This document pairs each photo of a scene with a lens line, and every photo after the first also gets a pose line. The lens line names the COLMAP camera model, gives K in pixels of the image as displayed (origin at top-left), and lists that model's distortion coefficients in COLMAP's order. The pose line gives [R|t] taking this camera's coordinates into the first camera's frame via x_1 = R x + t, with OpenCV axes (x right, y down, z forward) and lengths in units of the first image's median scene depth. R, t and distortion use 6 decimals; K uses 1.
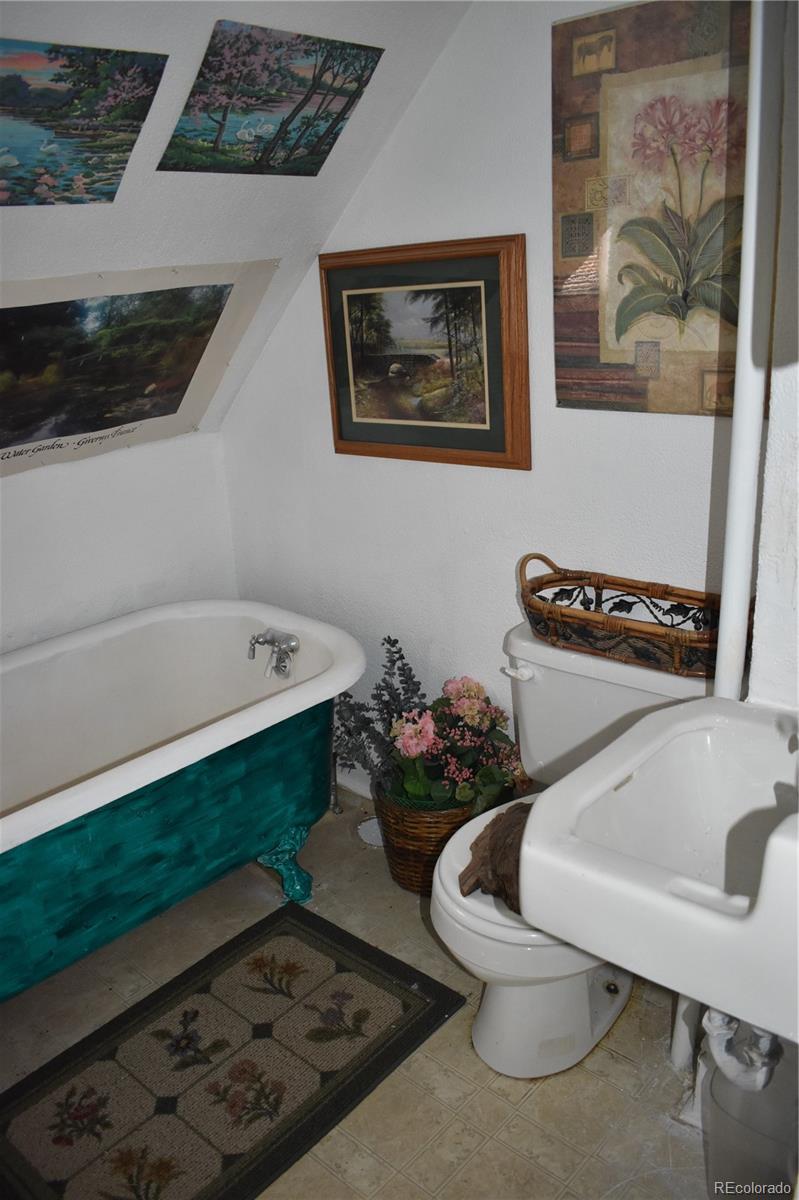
lens RADIAL K [[951.3, 0, 398.8], [0, 951.3, 600.1], [0, 0, 1]] dist [-0.095760, 0.018628]
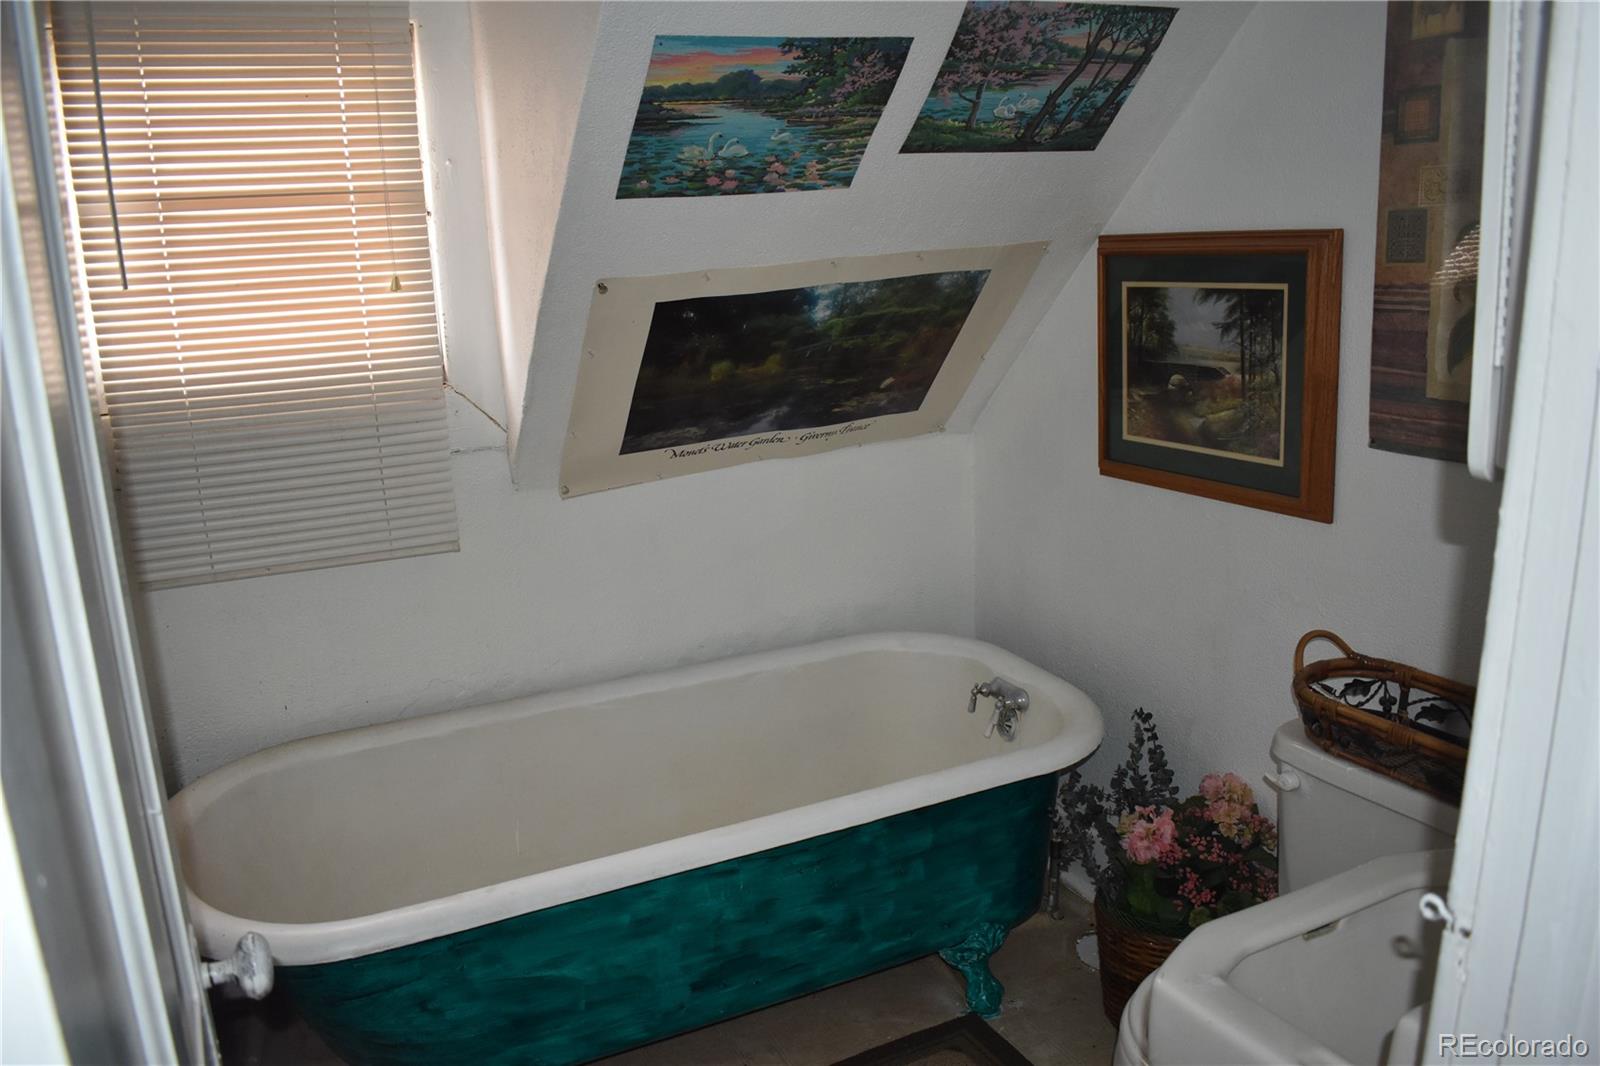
lens RADIAL K [[1268.4, 0, 799.6], [0, 1268.4, 538.7], [0, 0, 1]] dist [-0.095760, 0.018628]
pose [[0.929524, 0.101538, -0.354506, 0.099982], [-0.124715, 0.991256, -0.043090, -0.026045], [0.347031, 0.084265, 0.934060, -0.115618]]
